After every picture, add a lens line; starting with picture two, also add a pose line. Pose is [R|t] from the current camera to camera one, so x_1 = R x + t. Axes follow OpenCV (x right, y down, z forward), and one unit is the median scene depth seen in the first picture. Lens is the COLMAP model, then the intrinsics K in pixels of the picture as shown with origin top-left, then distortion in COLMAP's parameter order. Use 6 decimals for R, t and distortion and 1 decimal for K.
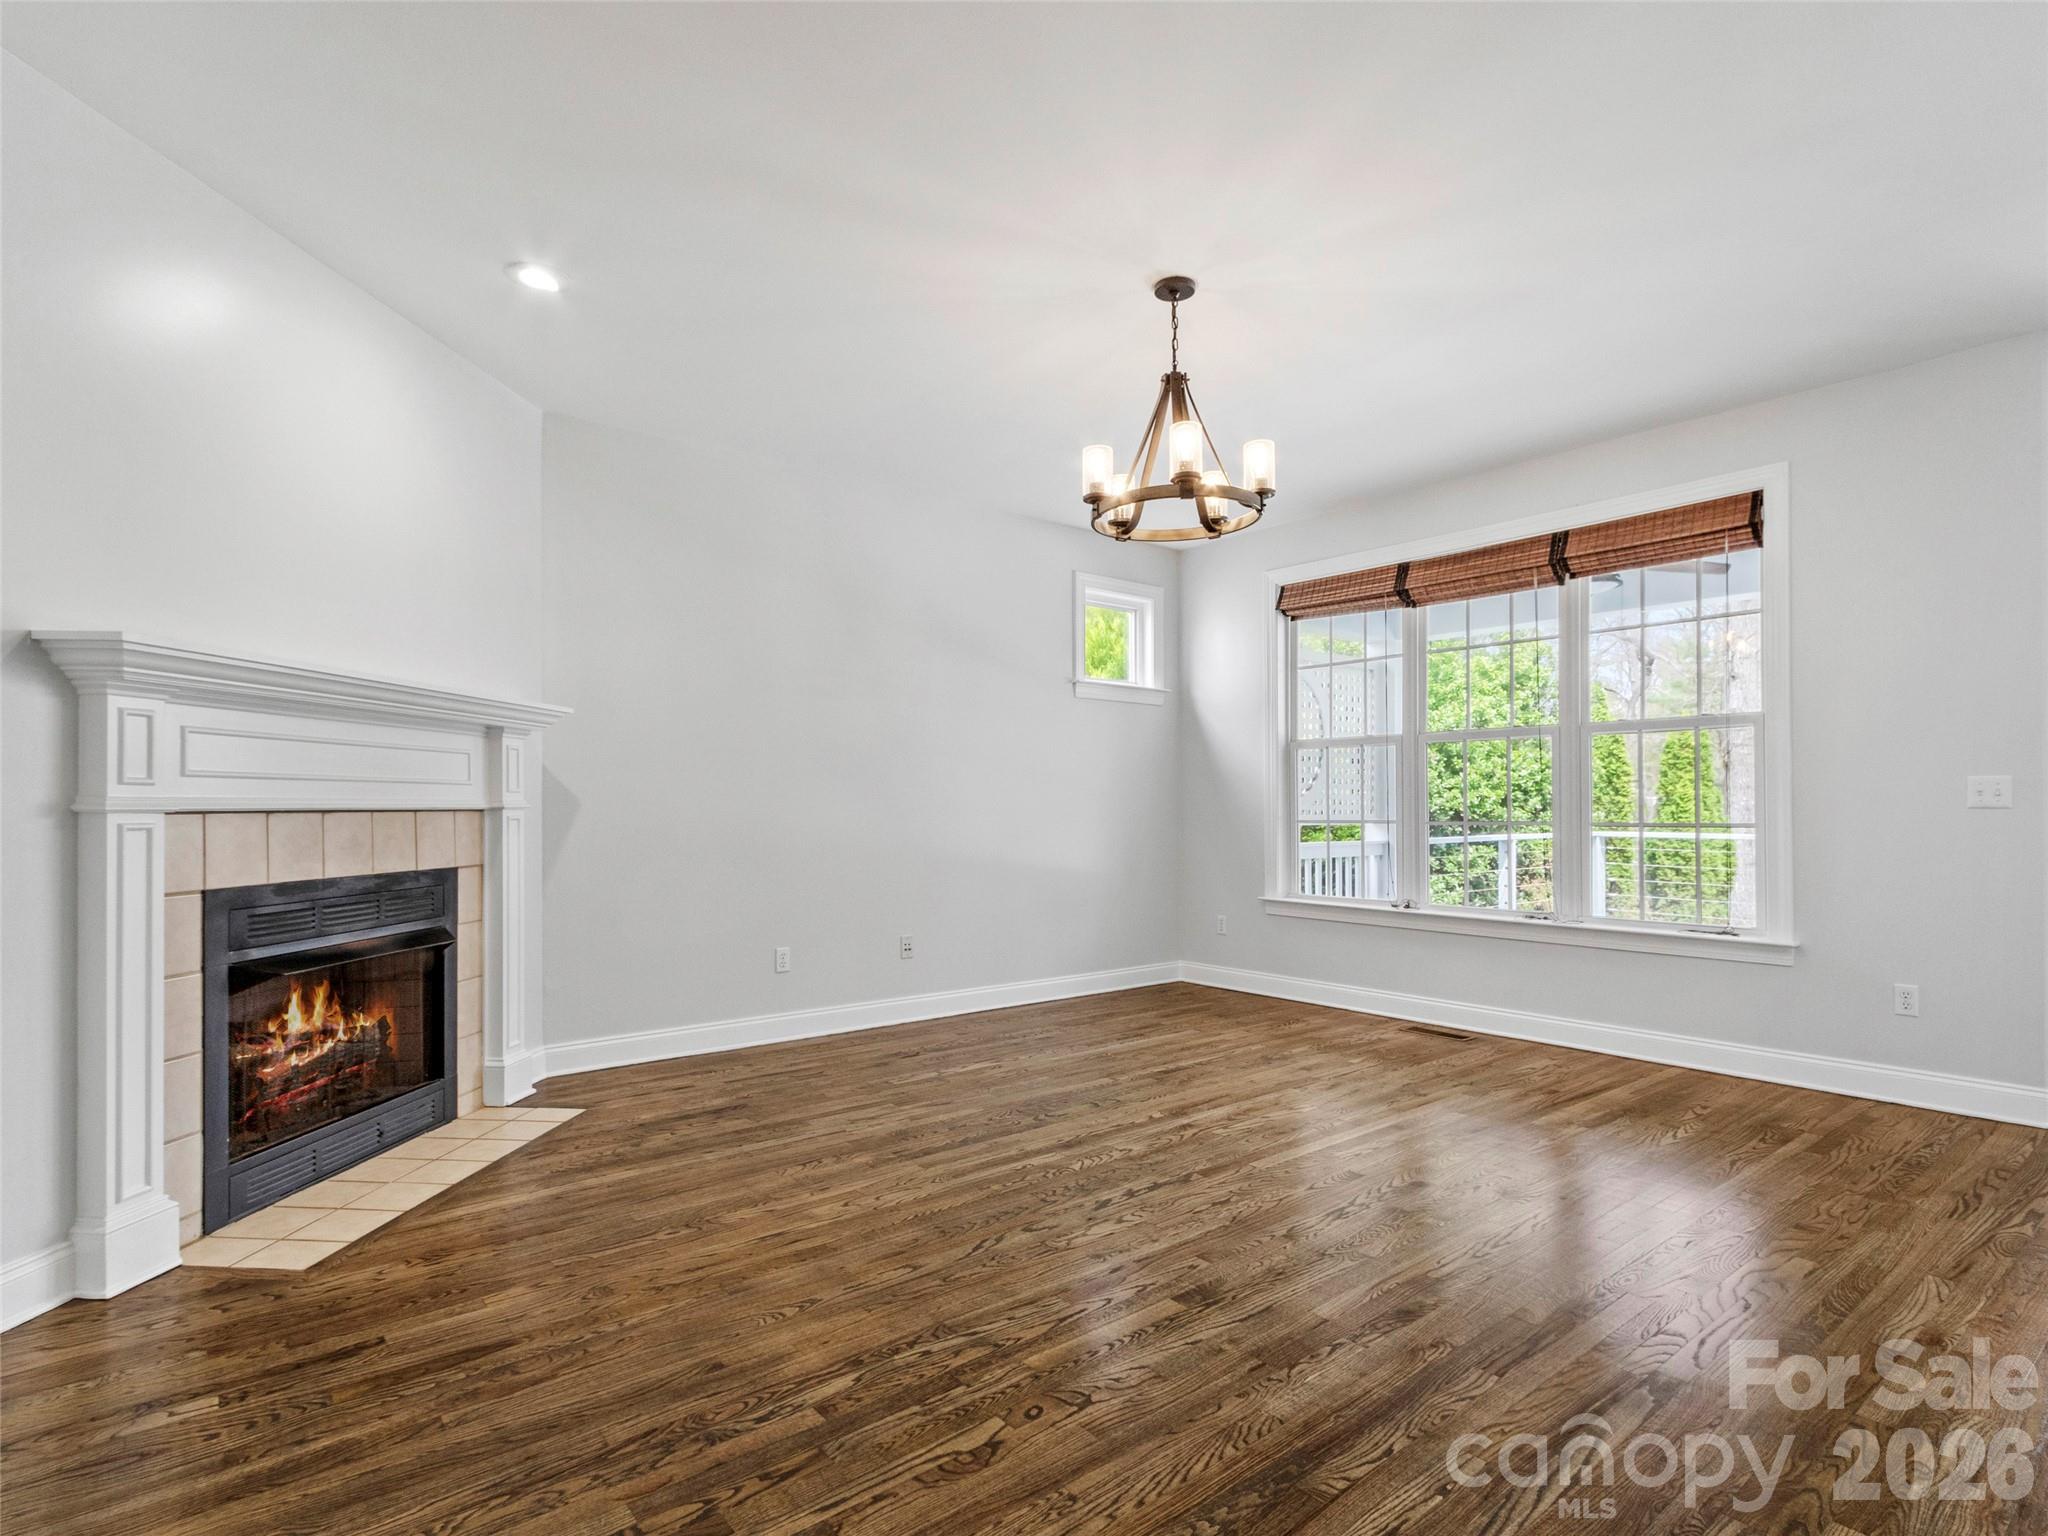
lens RADIAL K [[1061.6, 0, 1020.2], [0, 1061.6, 789.8], [0, 0, 1]] dist [0.002010, -0.001630]
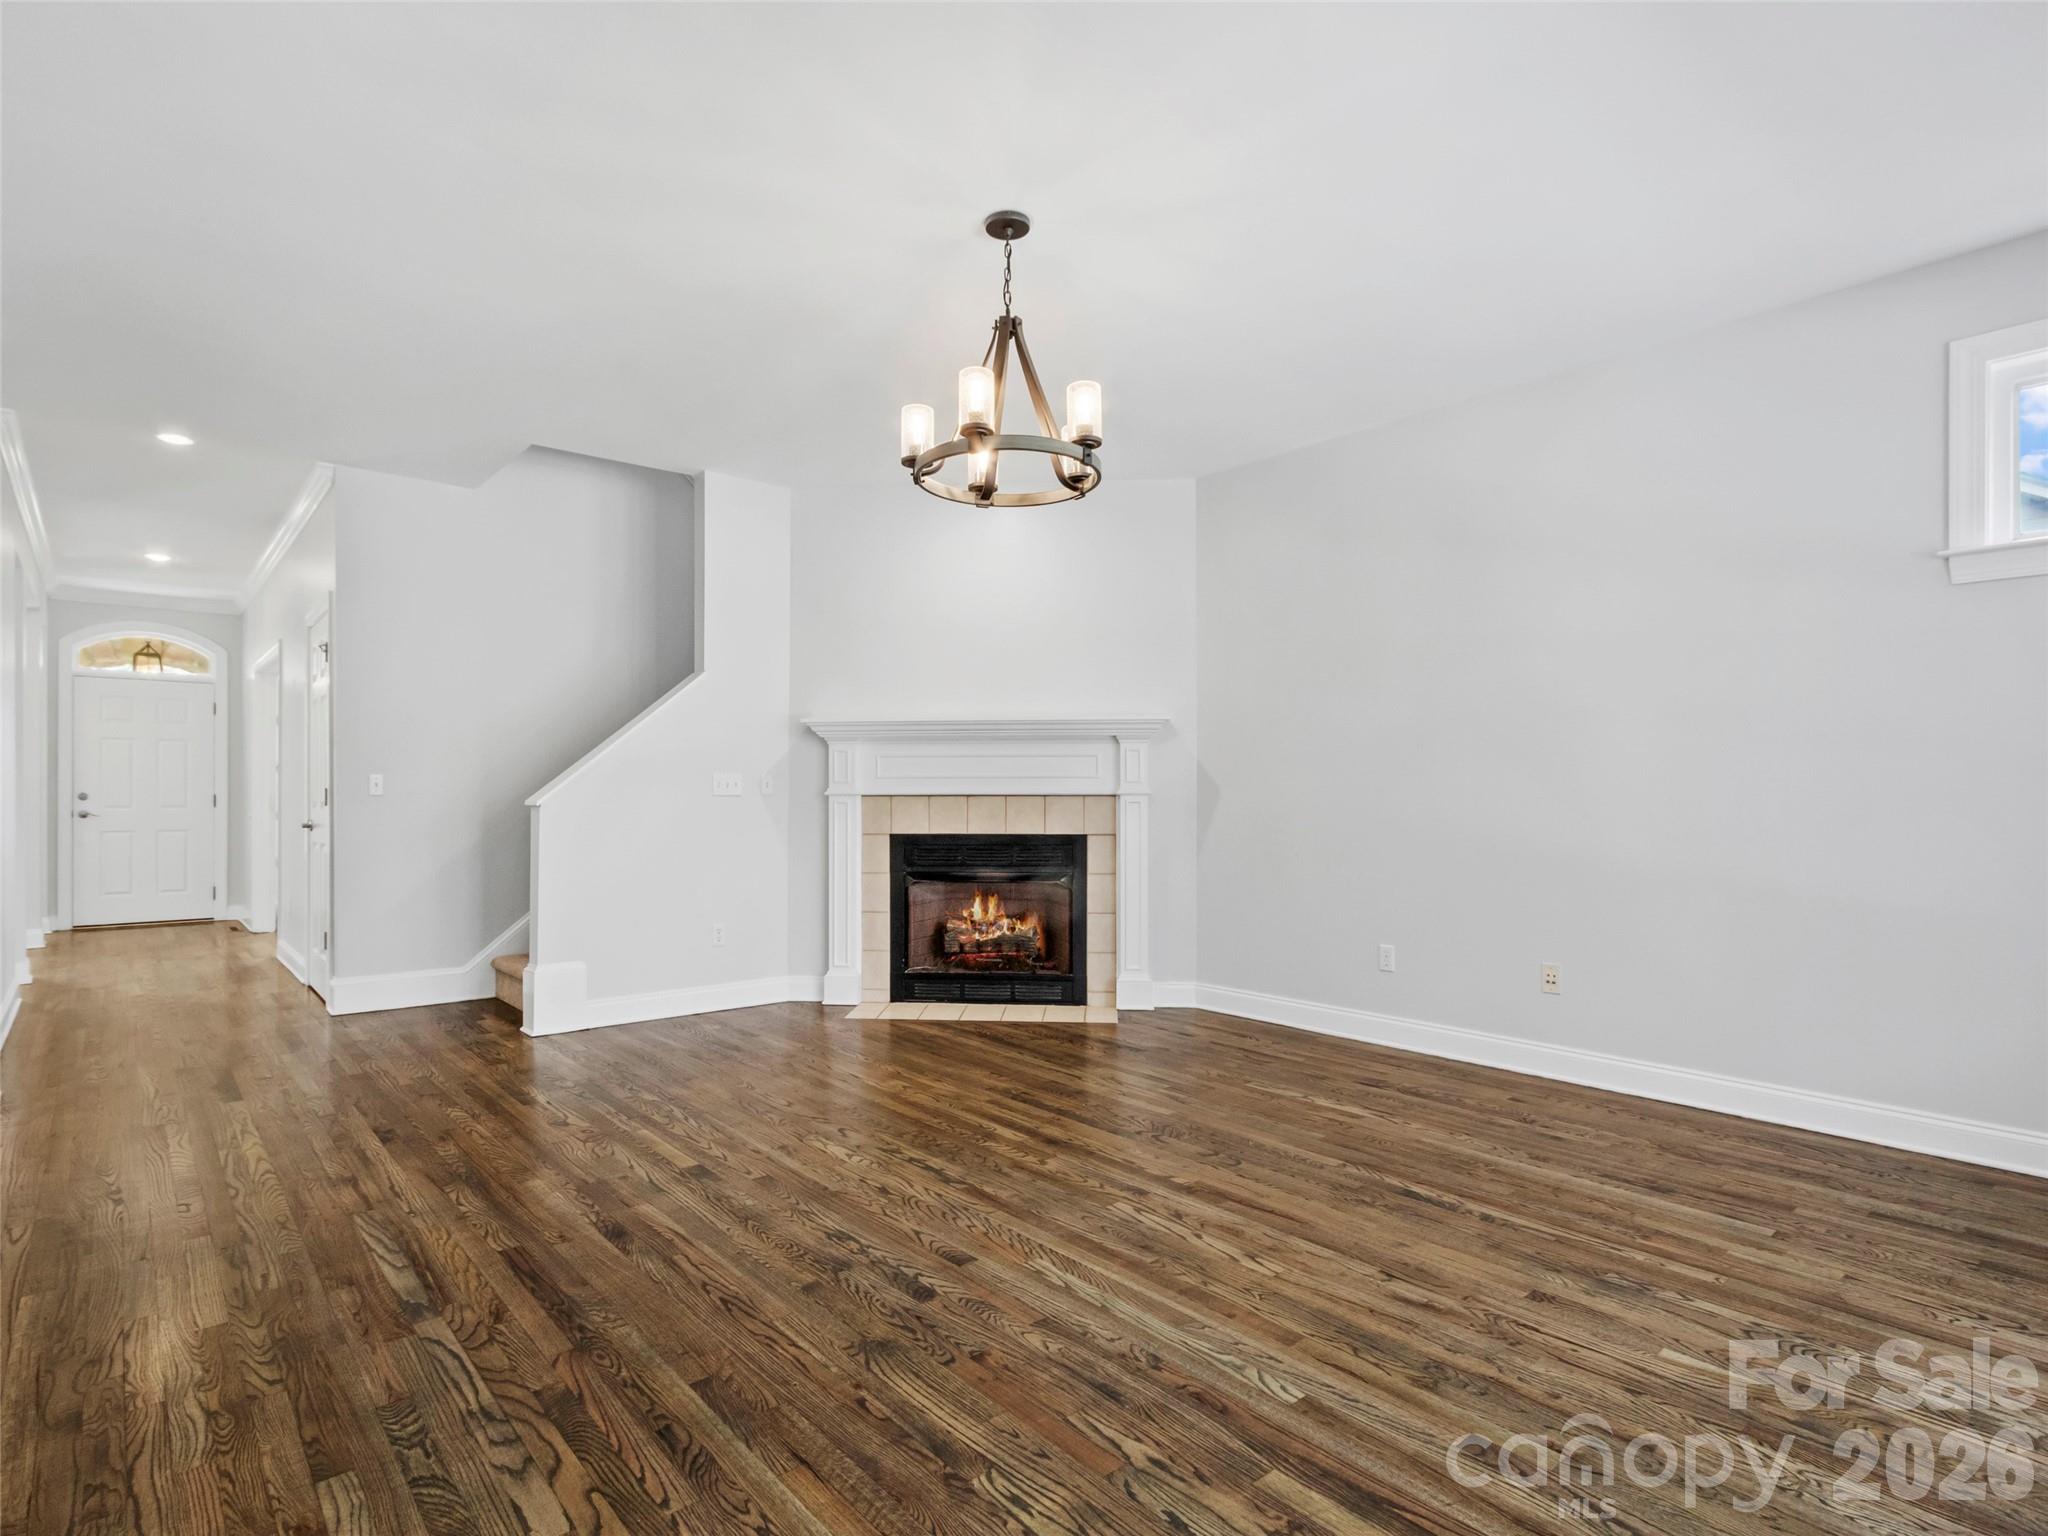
lens RADIAL K [[1061.6, 0, 1006.2], [0, 1061.6, 784.1], [0, 0, 1]] dist [0.002010, -0.001630]
pose [[0.021922, -0.005456, -0.999745, 1.066680], [0.013882, 0.999890, -0.005152, 0.009967], [0.999663, -0.013766, 0.021995, 0.978481]]
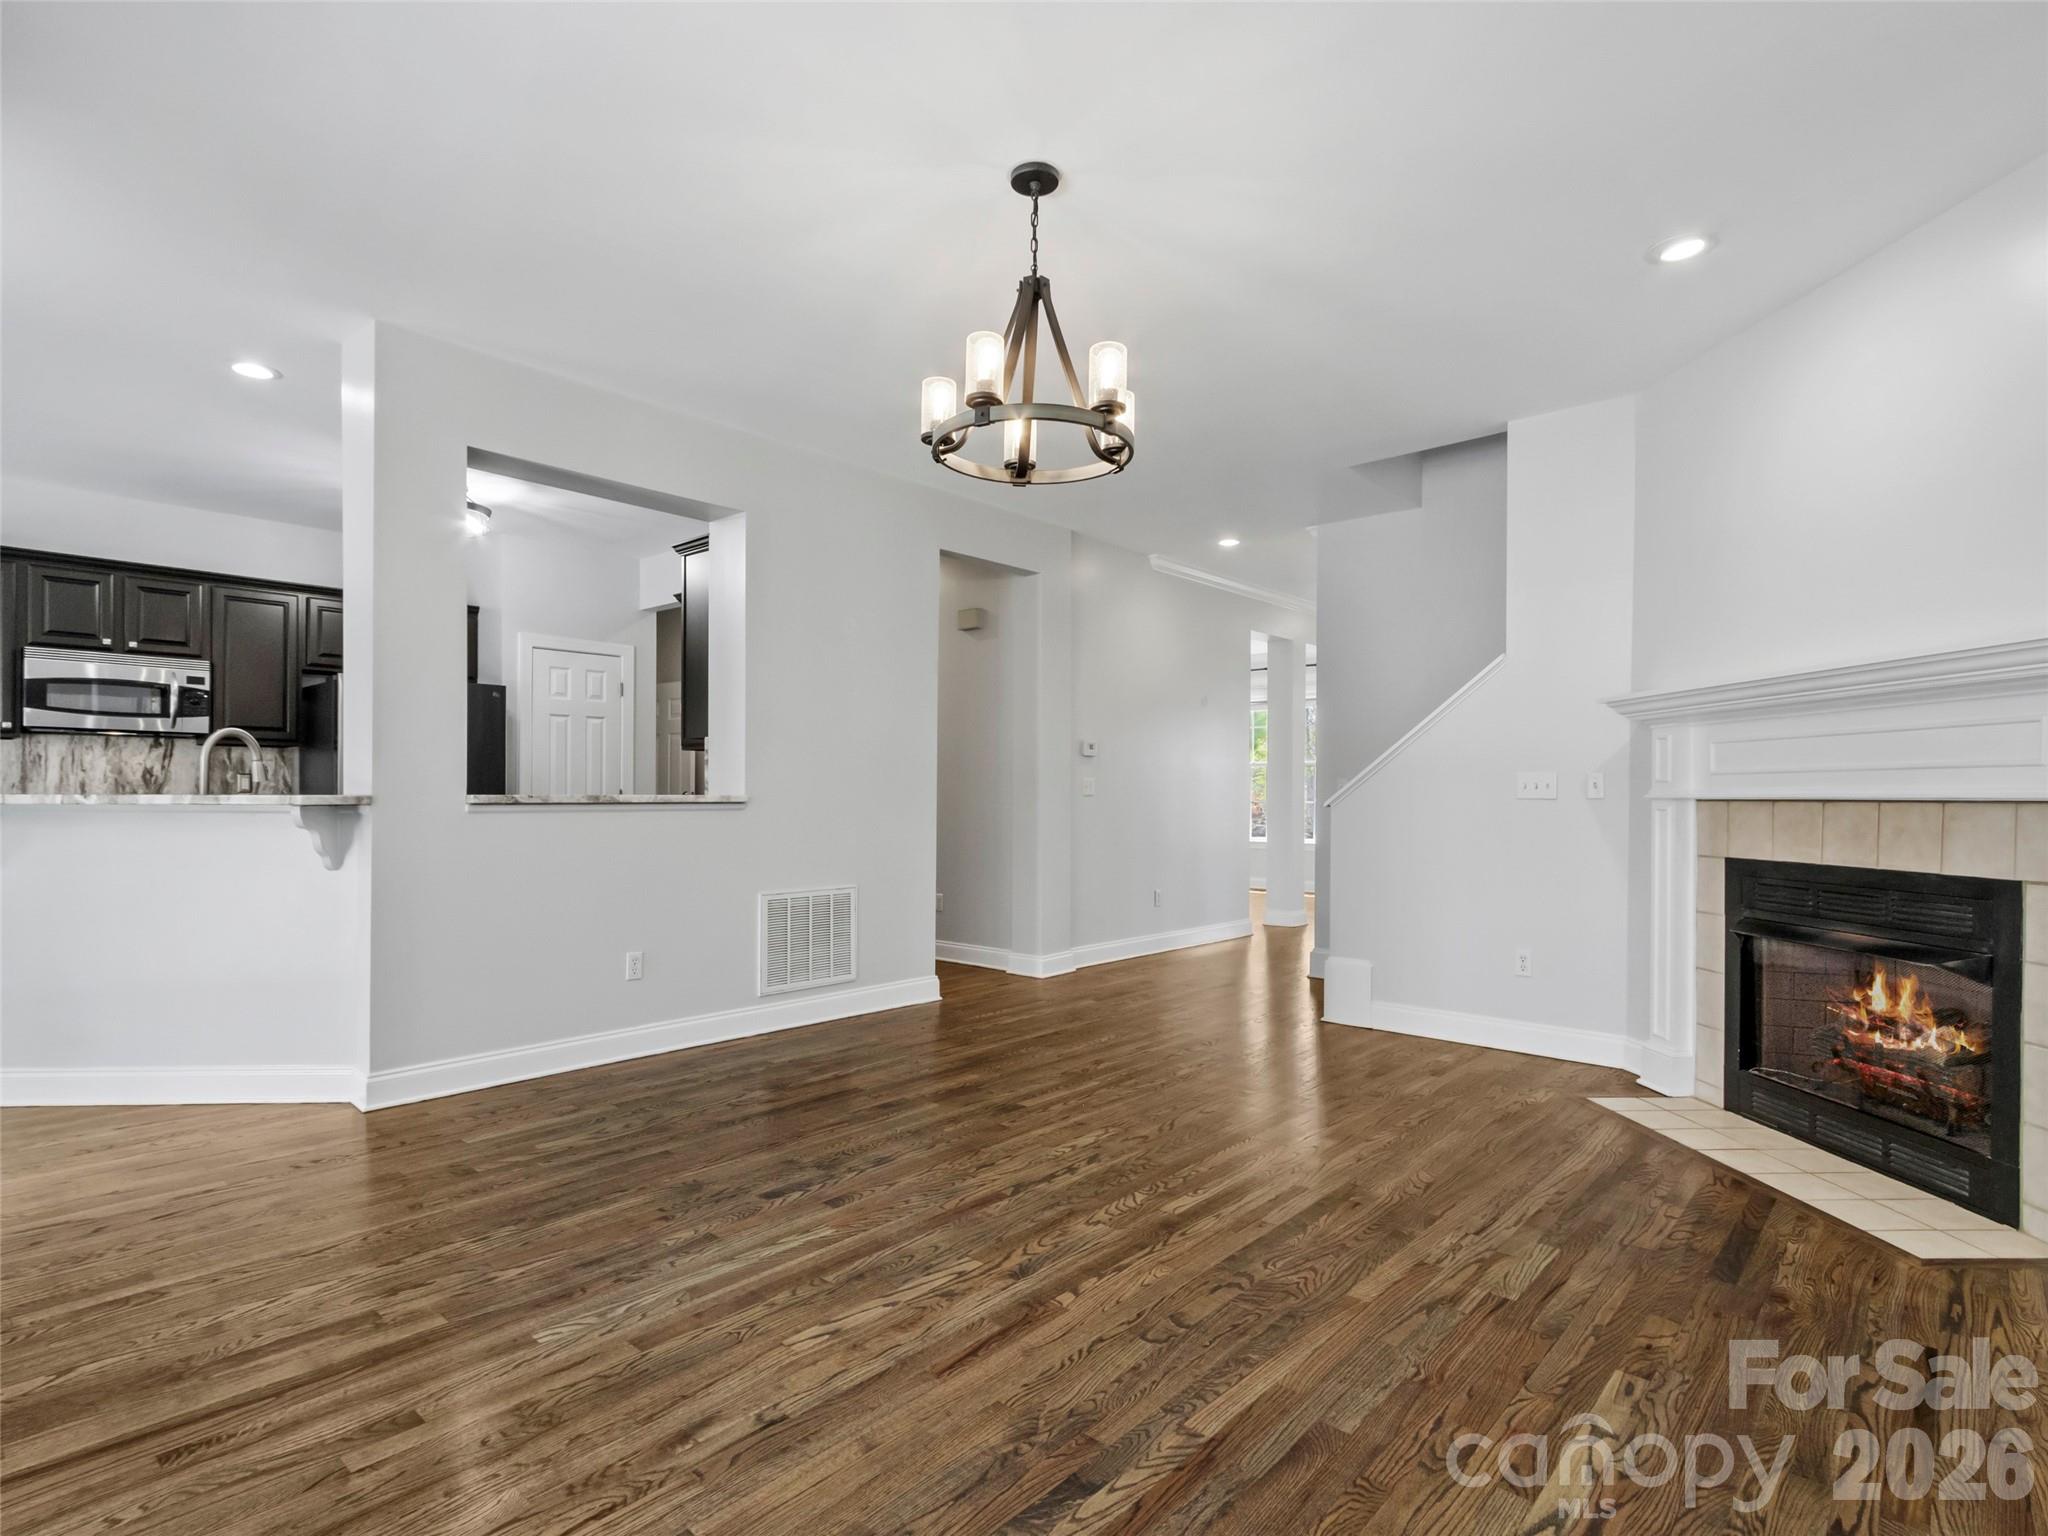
lens RADIAL K [[1061.6, 0, 1008.2], [0, 1061.6, 785.8], [0, 0, 1]] dist [0.002010, -0.001630]
pose [[-0.988606, -0.004368, -0.150461, 0.292618], [-0.000925, 0.999736, -0.022946, 0.028825], [0.150522, -0.022545, -0.988350, 1.839227]]
